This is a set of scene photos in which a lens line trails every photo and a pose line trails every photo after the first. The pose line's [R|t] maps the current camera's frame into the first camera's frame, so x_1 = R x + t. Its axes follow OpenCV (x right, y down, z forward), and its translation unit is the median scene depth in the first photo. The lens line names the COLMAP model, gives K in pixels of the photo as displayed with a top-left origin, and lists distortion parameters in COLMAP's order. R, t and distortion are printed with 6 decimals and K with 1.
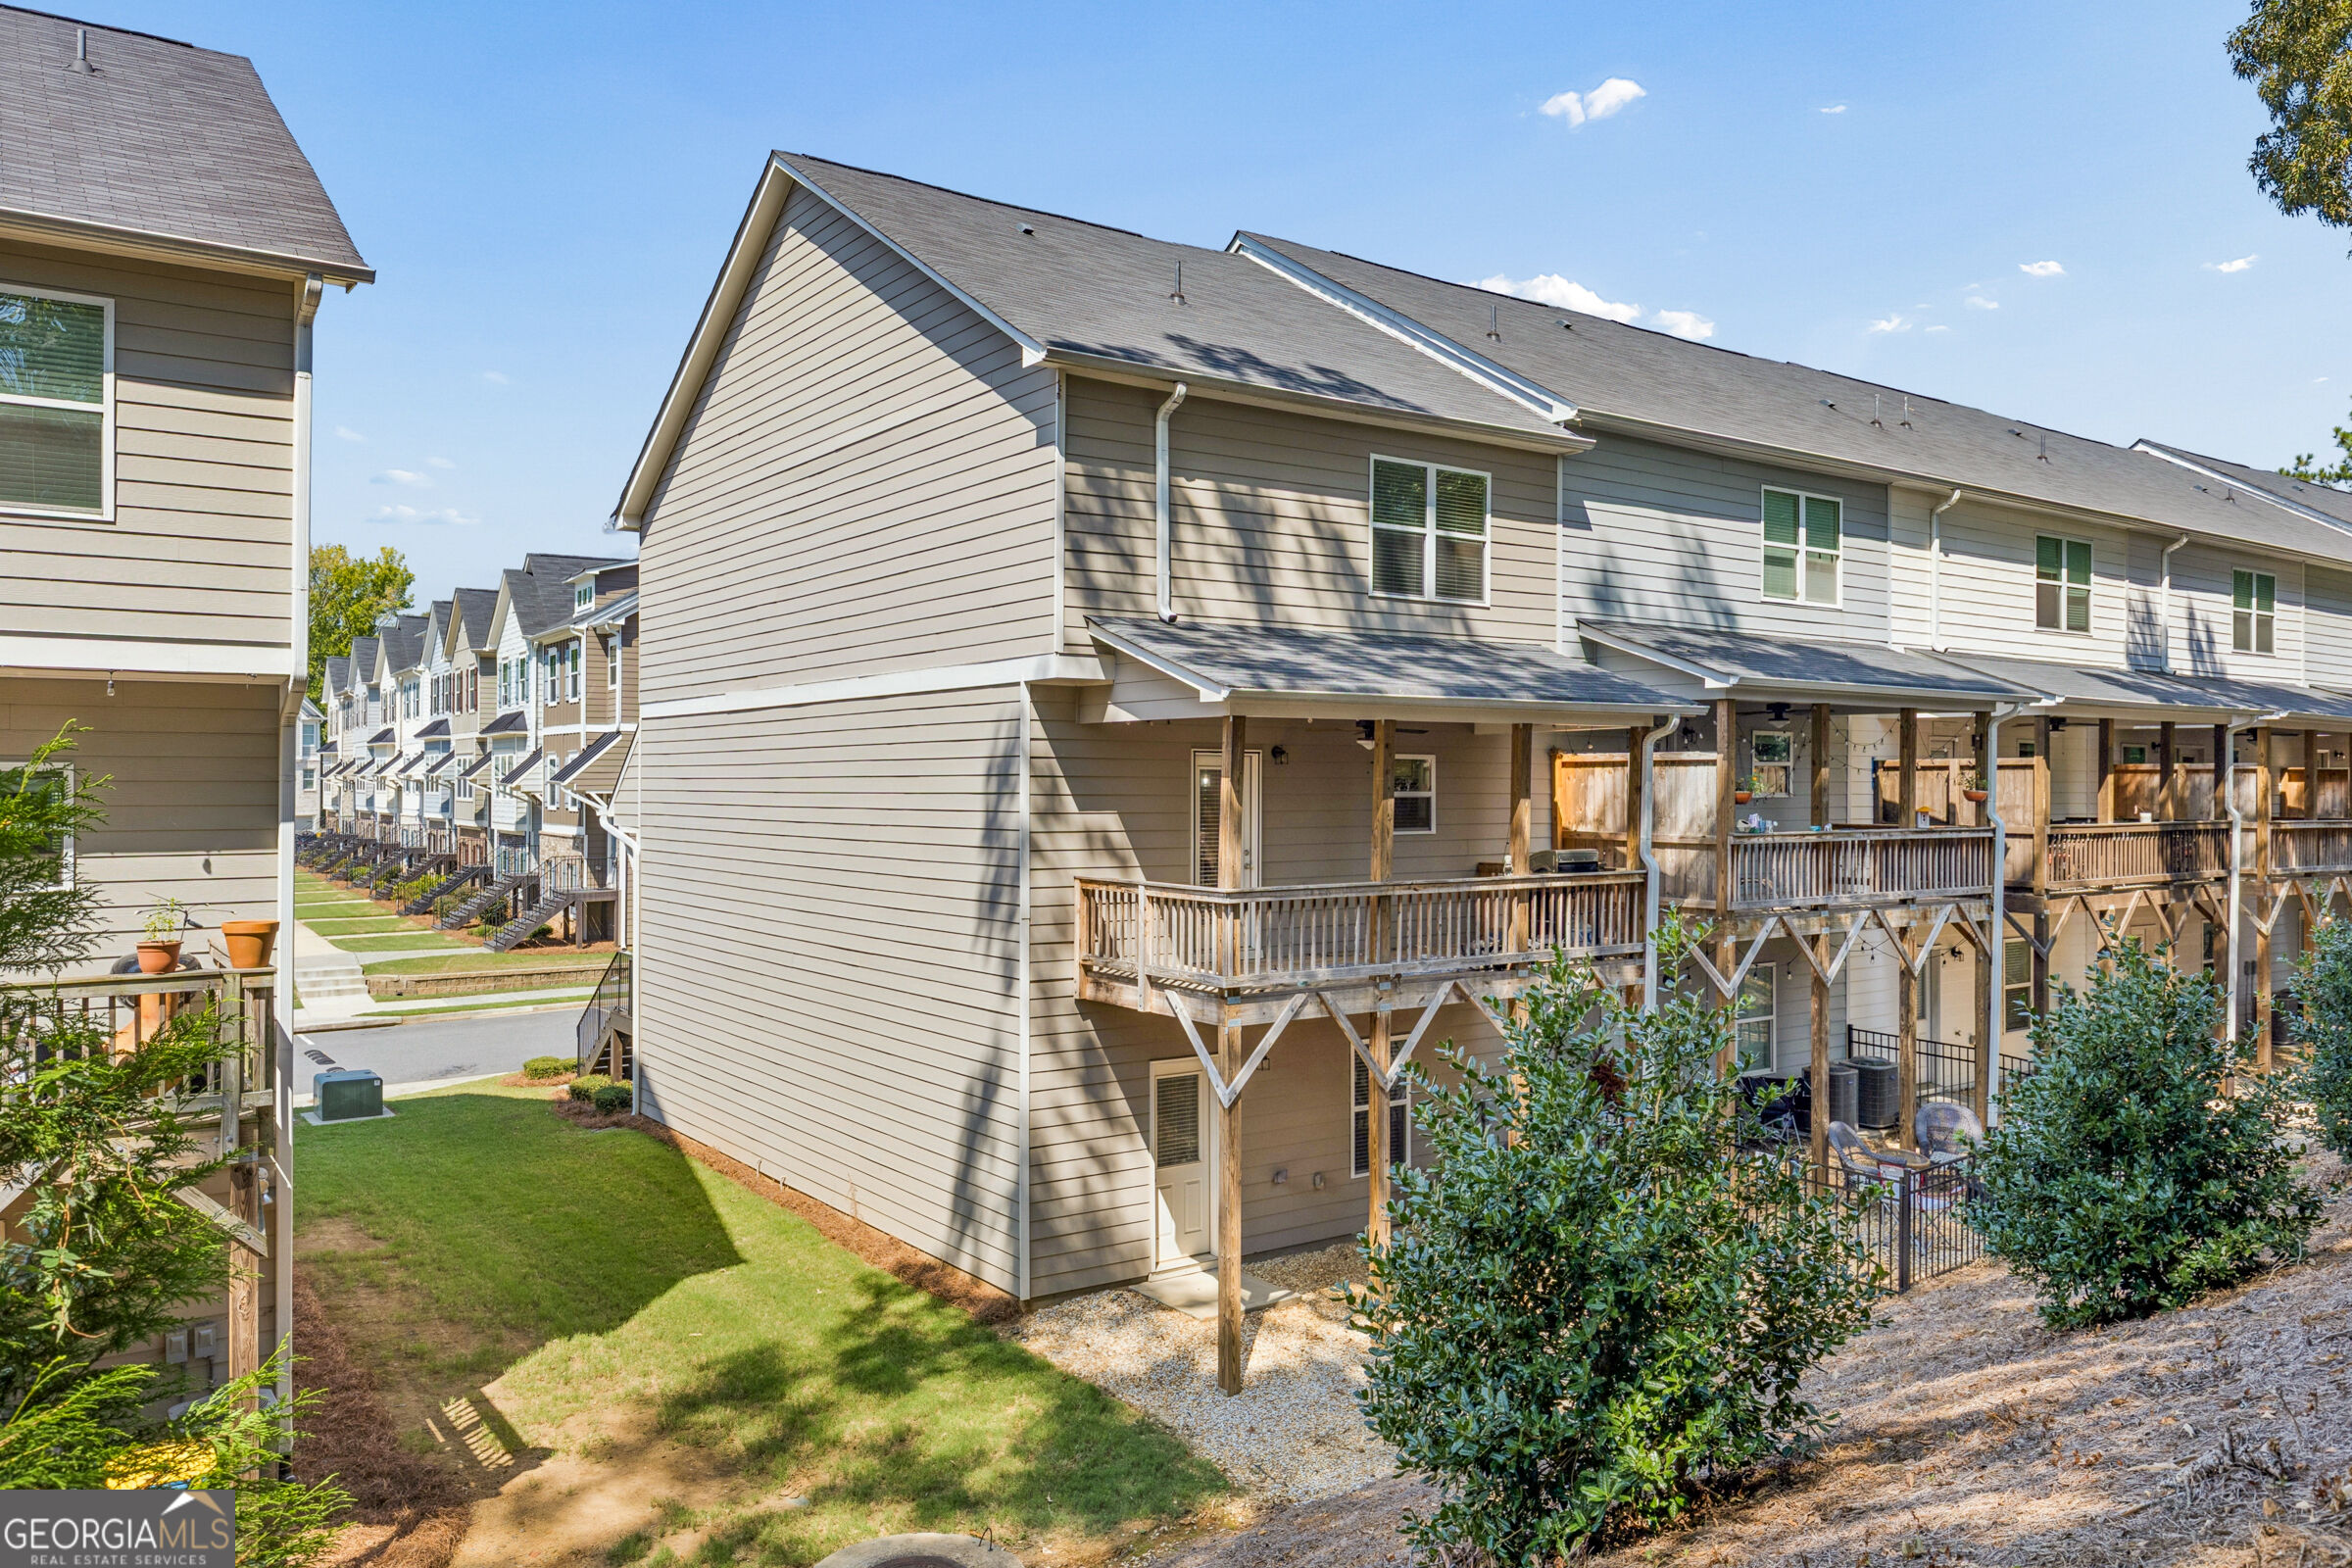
lens RADIAL K [[1642.7, 0, 1153.5], [0, 1642.7, 788.7], [0, 0, 1]] dist [-0.012095, -0.003075]
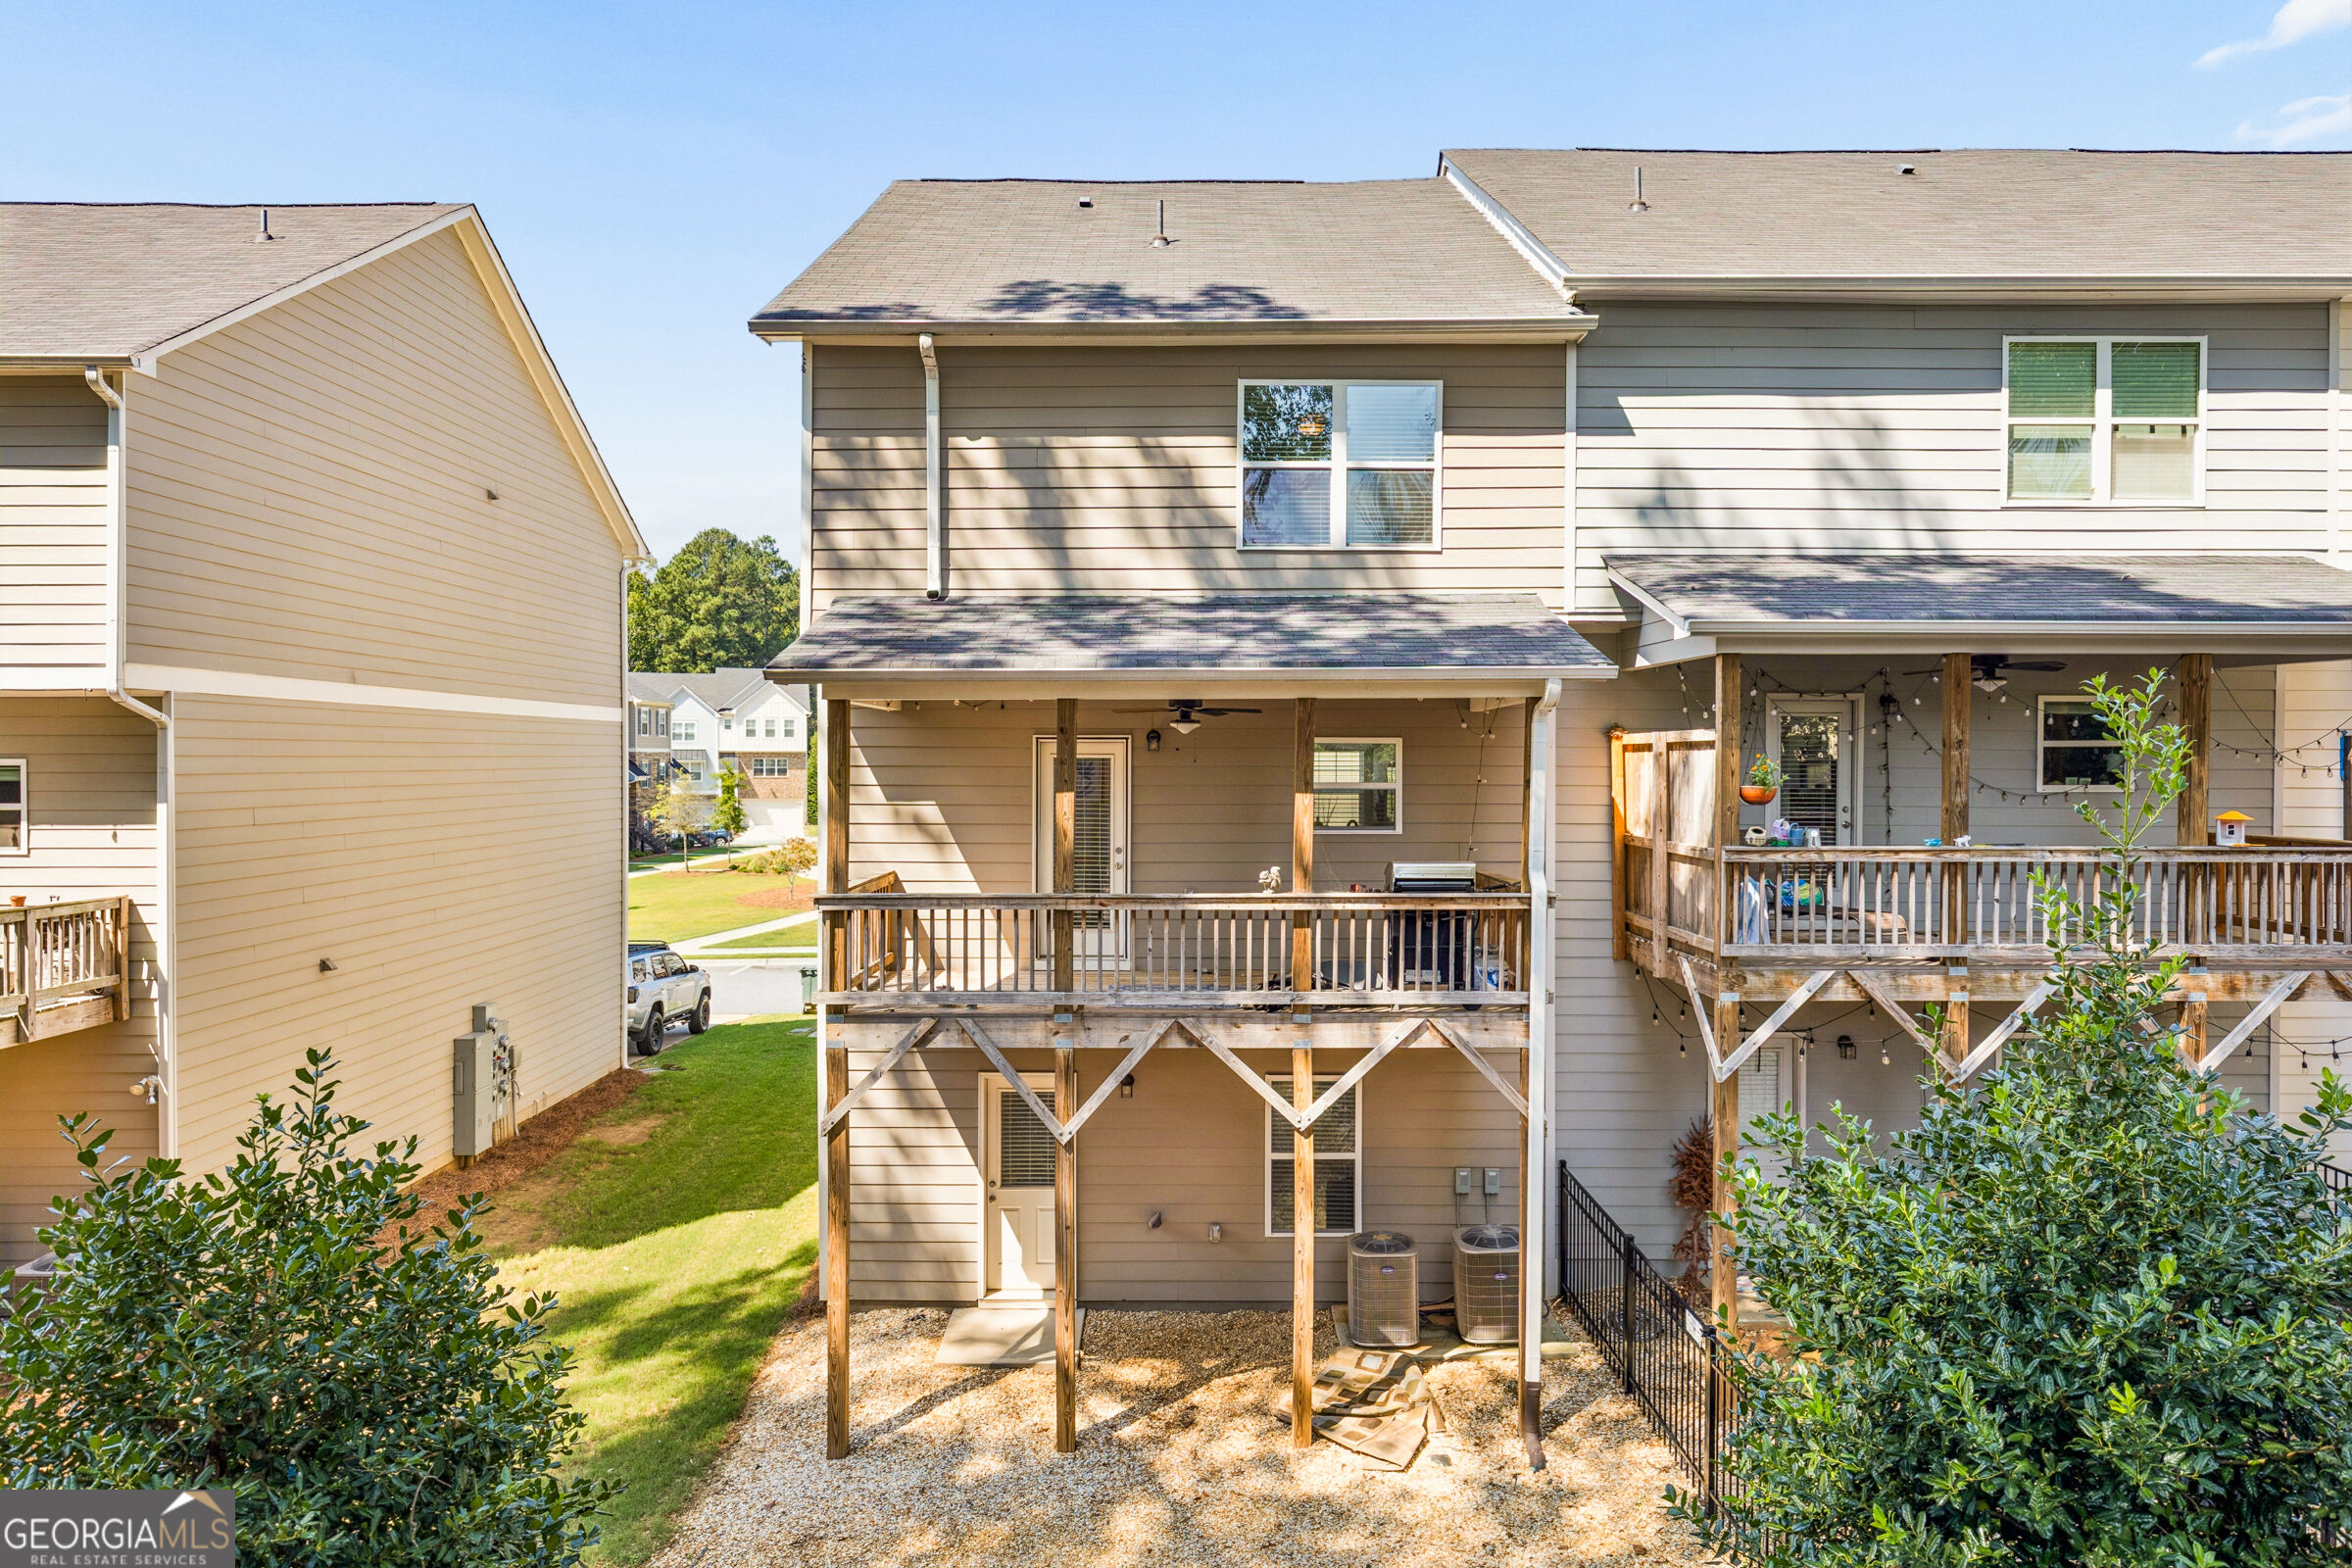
lens RADIAL K [[1410.7, 0, 1183.5], [0, 1410.7, 787.2], [0, 0, 1]] dist [-0.002462, 0.001505]
pose [[0.821307, 0.008507, -0.570424, 0.522537], [-0.000656, 0.999902, 0.013967, -0.006090], [0.570487, -0.011097, 0.821232, 0.391367]]
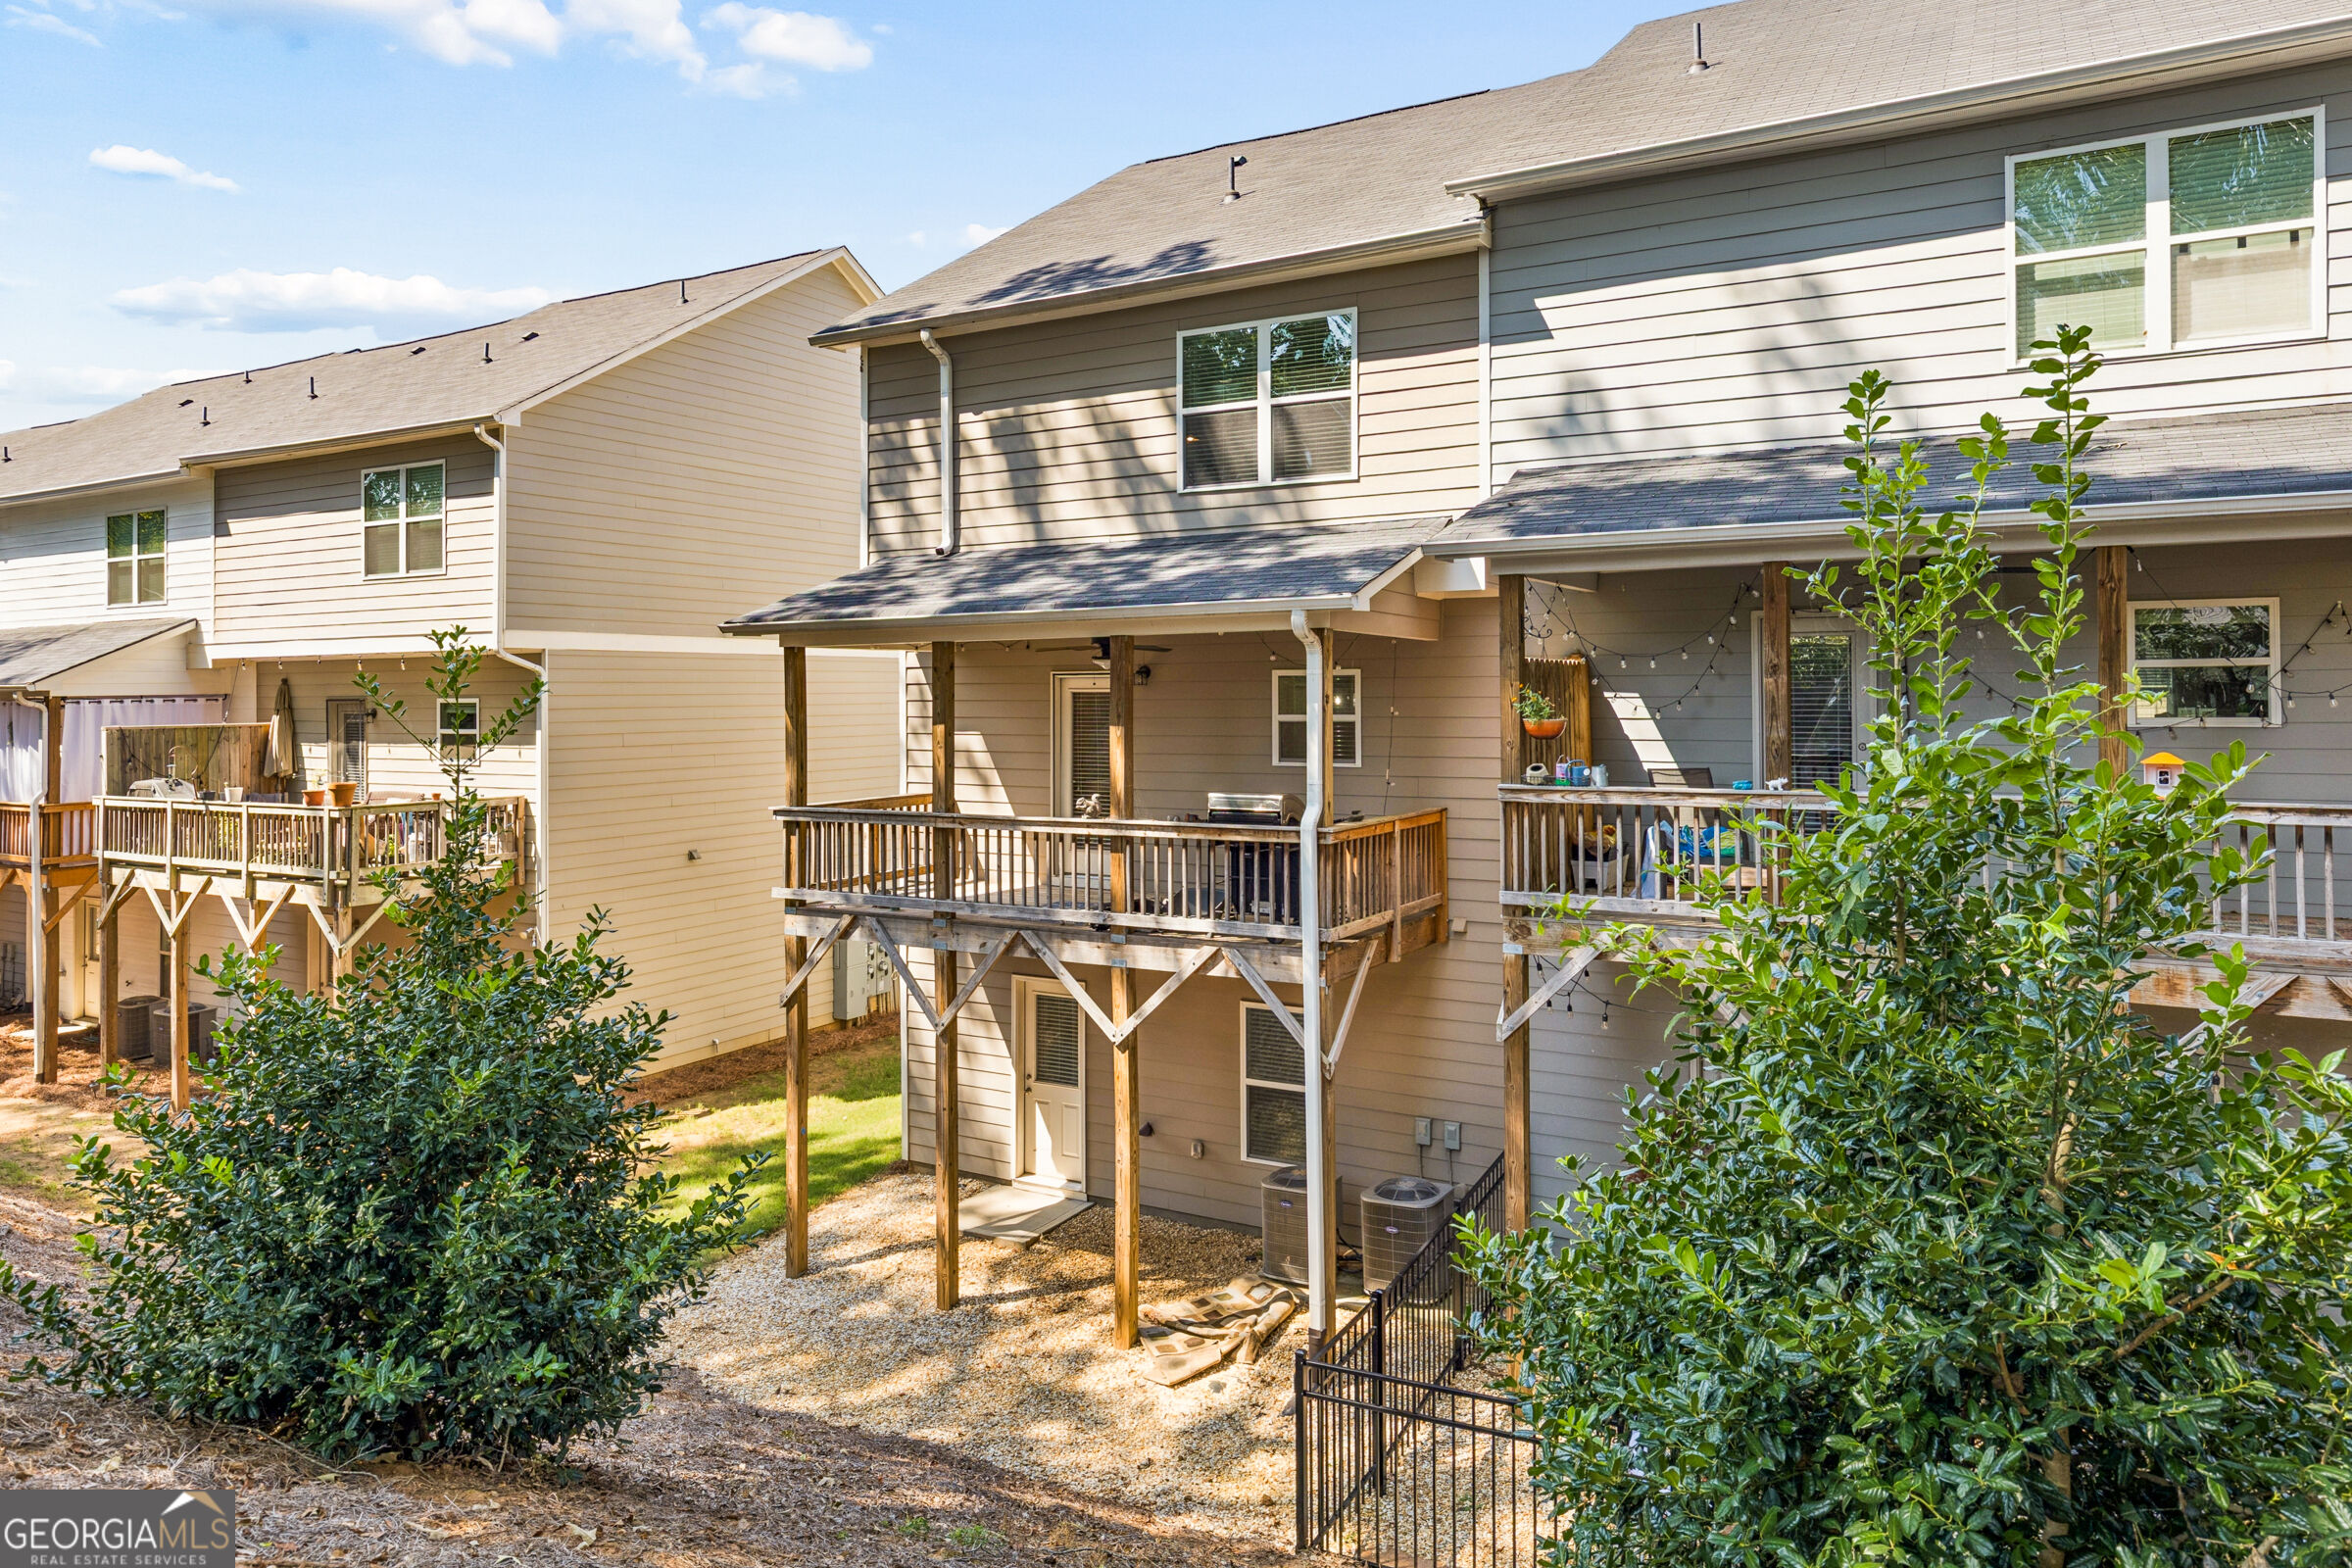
lens RADIAL K [[1428.2, 0, 1161.1], [0, 1428.2, 685.1], [0, 0, 1]] dist [0.002097, 0.001953]
pose [[0.450058, -0.011167, -0.892930, 0.815933], [0.006254, 0.999937, -0.009353, -0.007220], [0.892978, -0.001375, 0.450099, 0.648894]]
